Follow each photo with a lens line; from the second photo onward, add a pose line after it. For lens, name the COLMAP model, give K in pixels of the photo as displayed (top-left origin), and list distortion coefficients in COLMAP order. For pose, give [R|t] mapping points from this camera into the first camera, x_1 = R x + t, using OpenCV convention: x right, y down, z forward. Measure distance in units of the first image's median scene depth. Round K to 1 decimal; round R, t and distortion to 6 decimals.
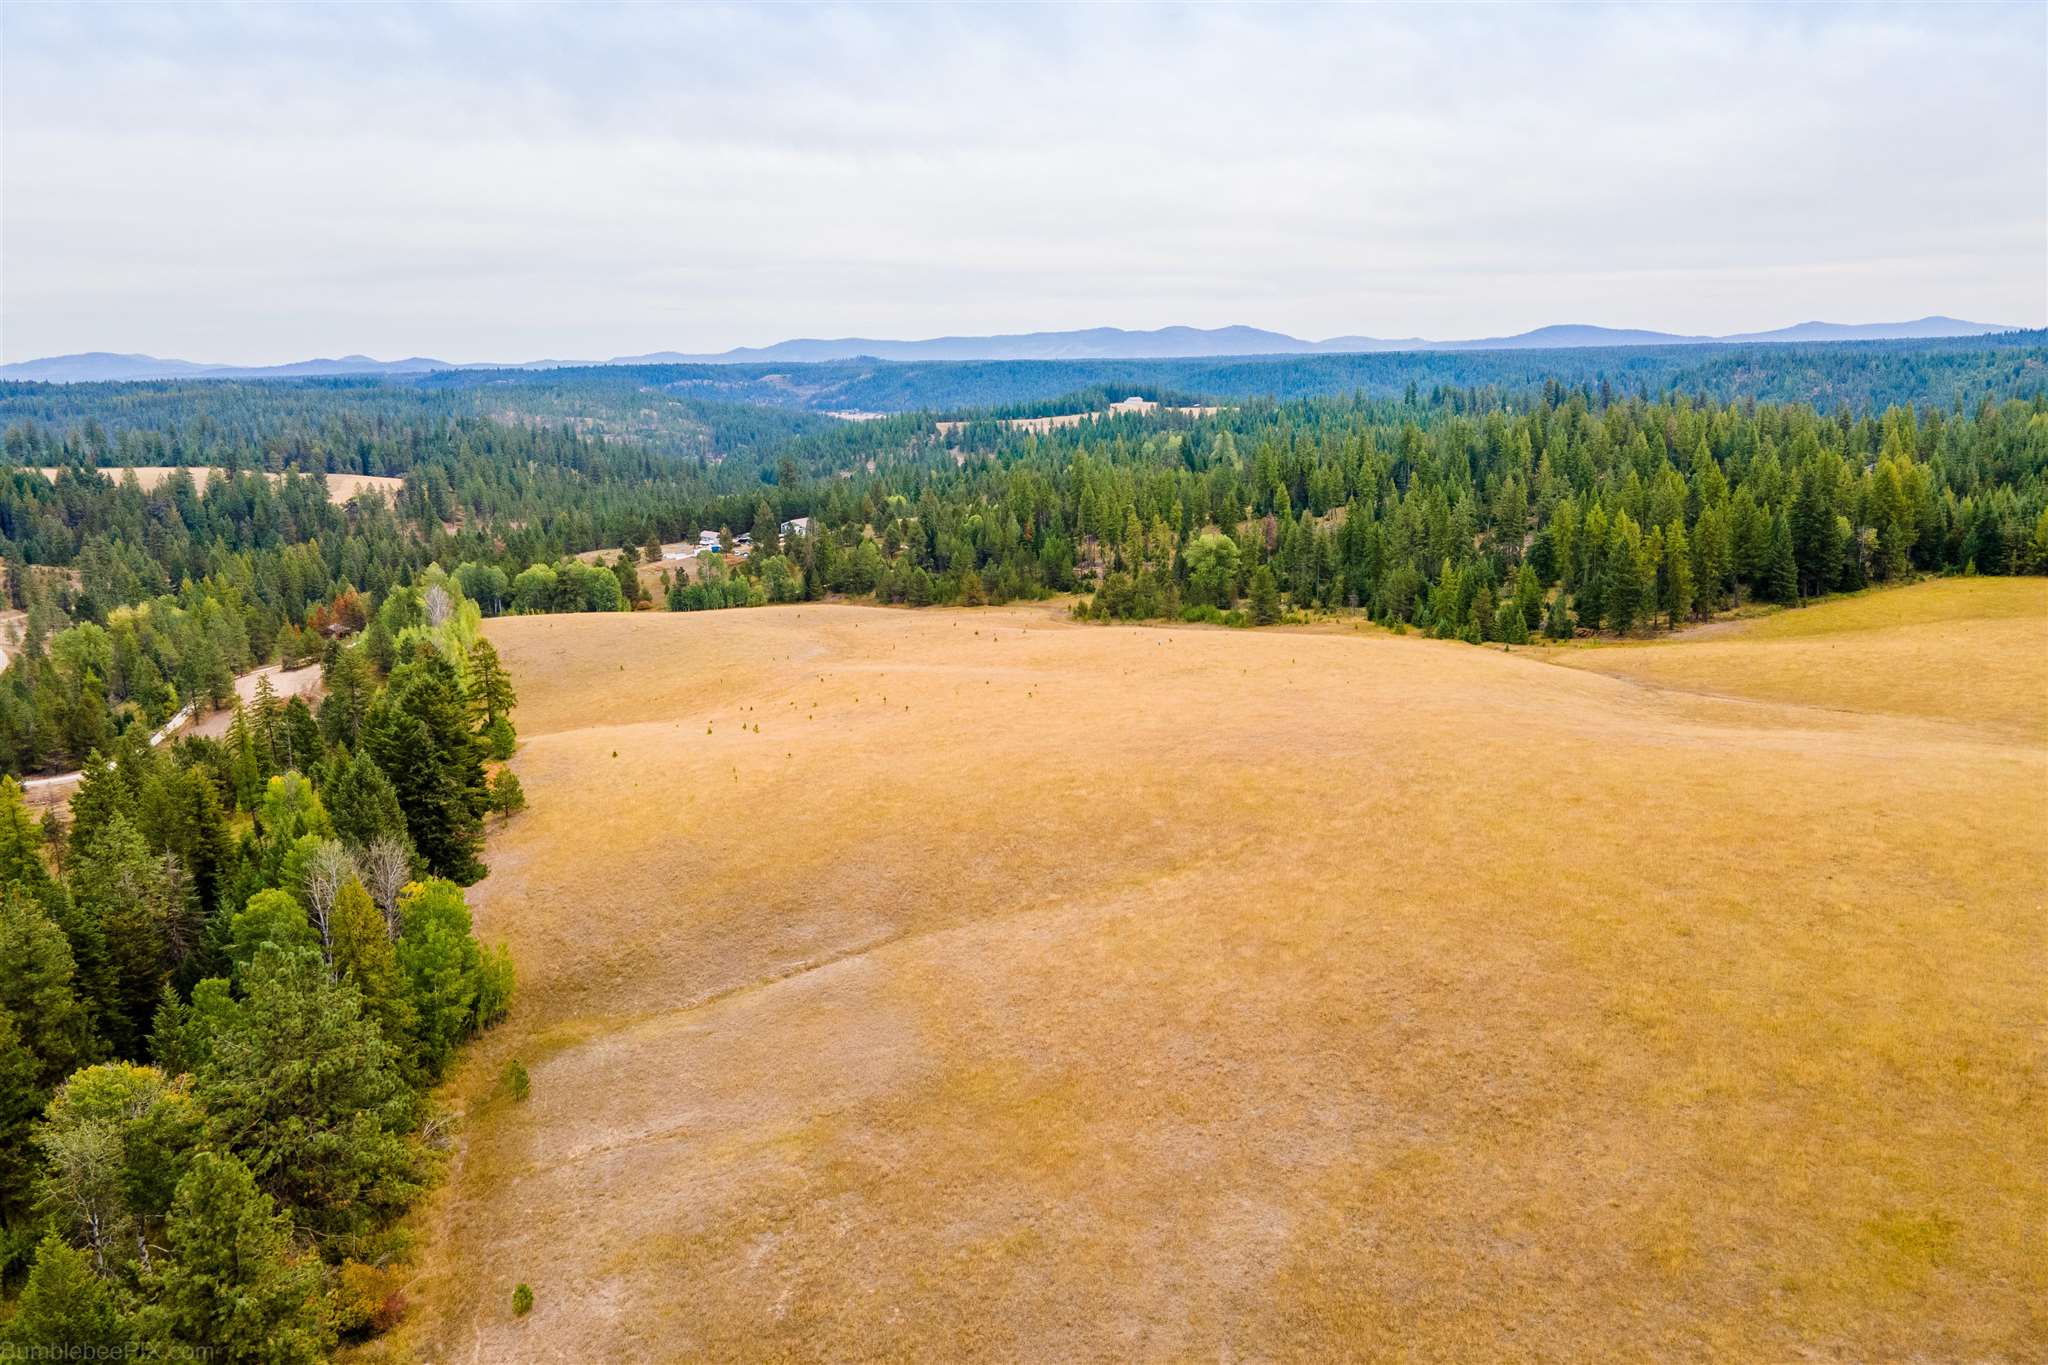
lens RADIAL K [[1506.0, 0, 1021.4], [0, 1506.0, 595.9], [0, 0, 1]] dist [0.019583, 0.049873]
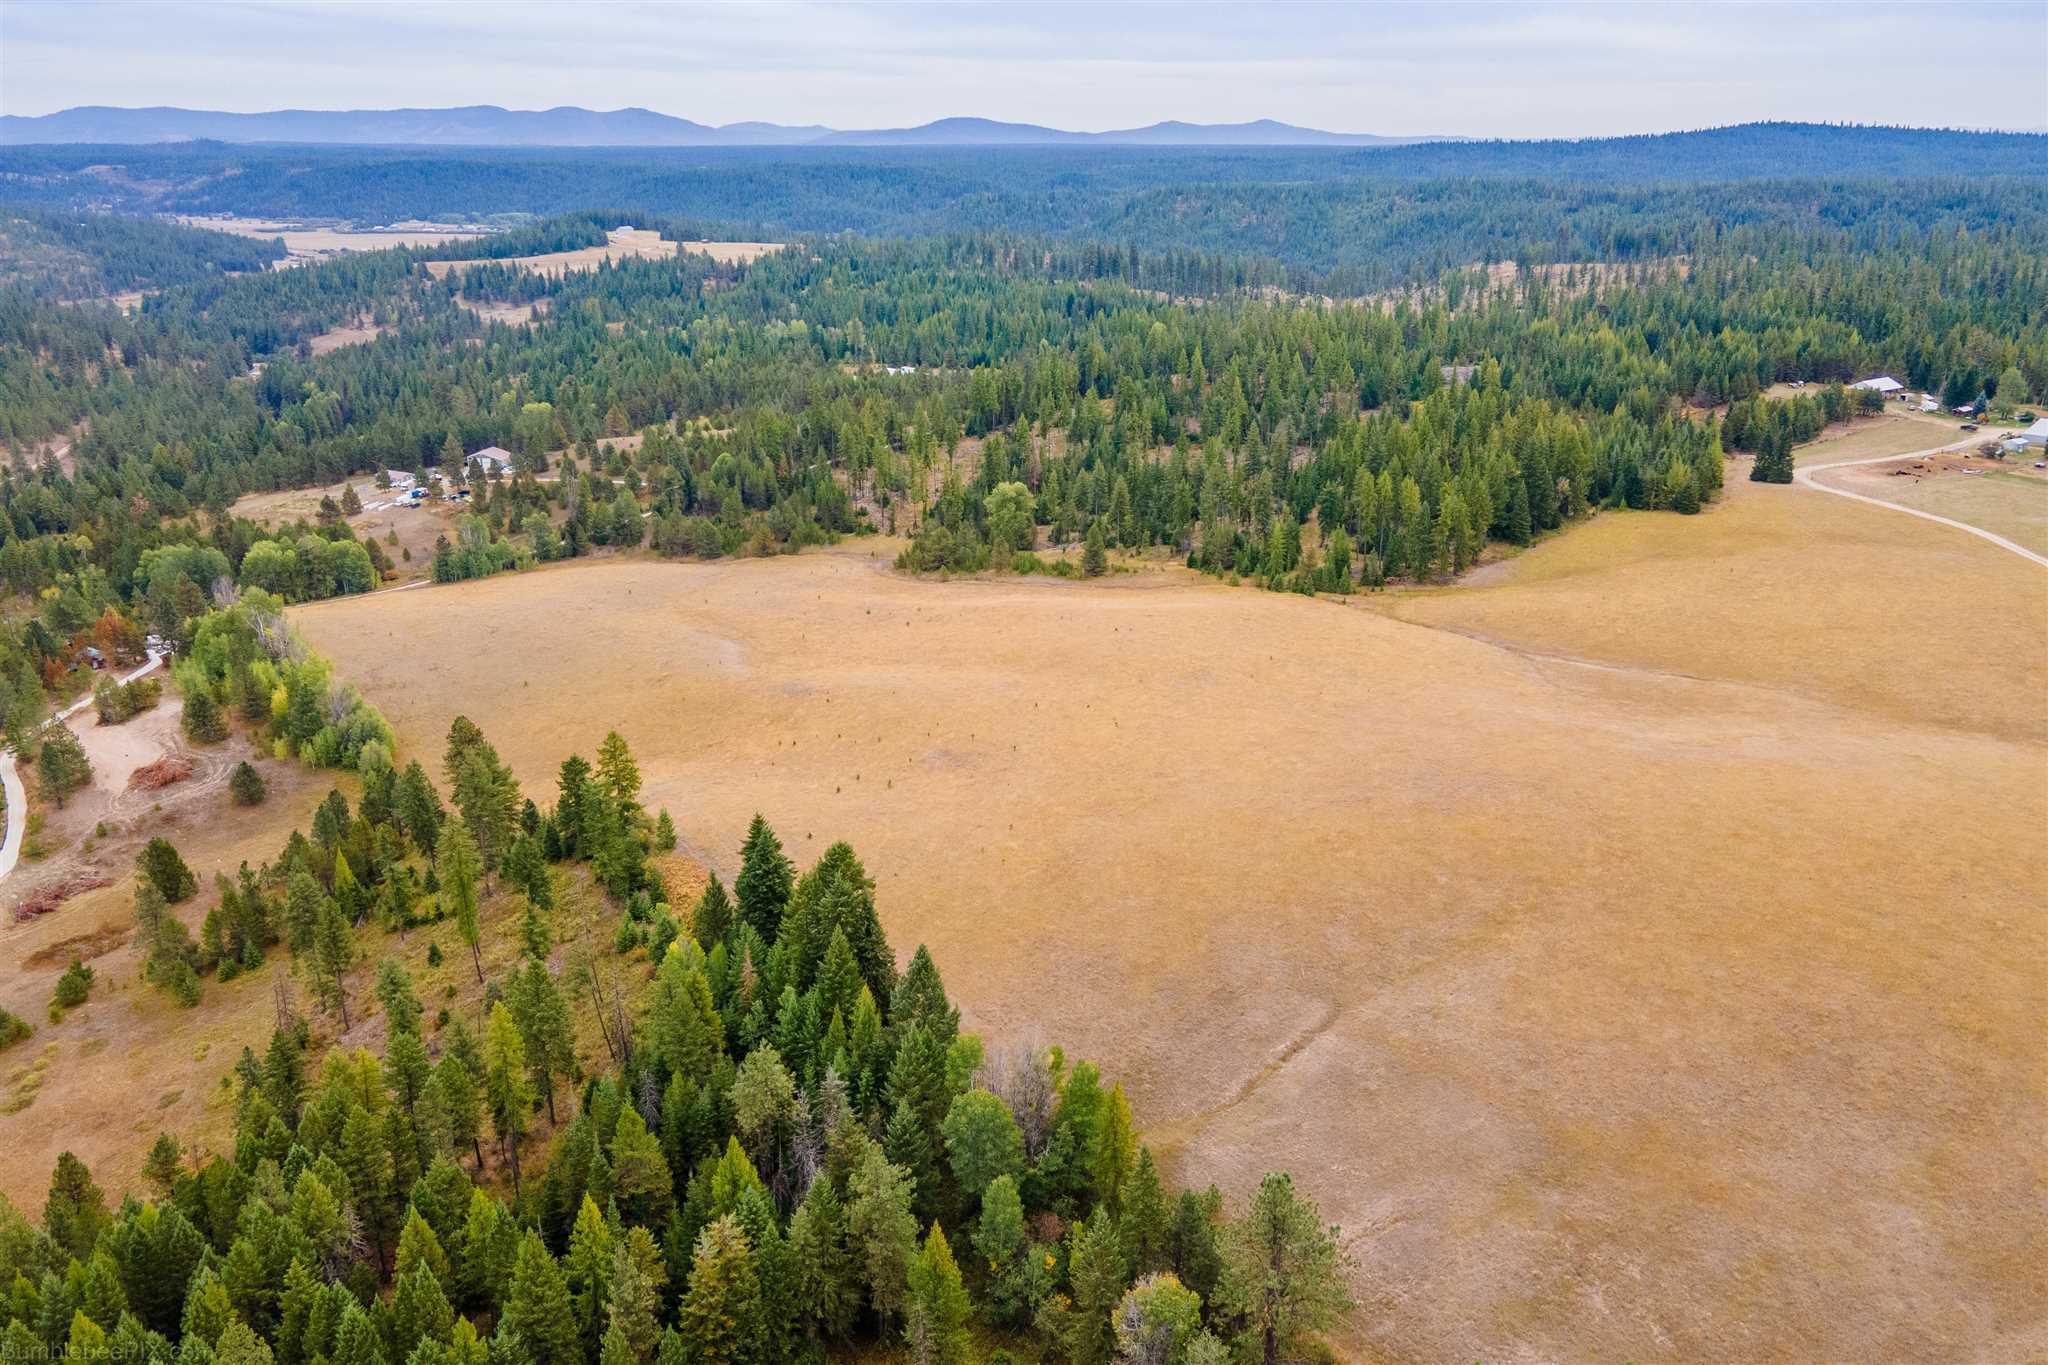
lens RADIAL K [[1506.0, 0, 1021.4], [0, 1506.0, 595.9], [0, 0, 1]] dist [0.019583, 0.049873]
pose [[0.924488, -0.097321, 0.368578, -0.314012], [0.045517, 0.988127, 0.146741, -0.135063], [-0.378483, -0.118884, 0.917942, -0.026783]]
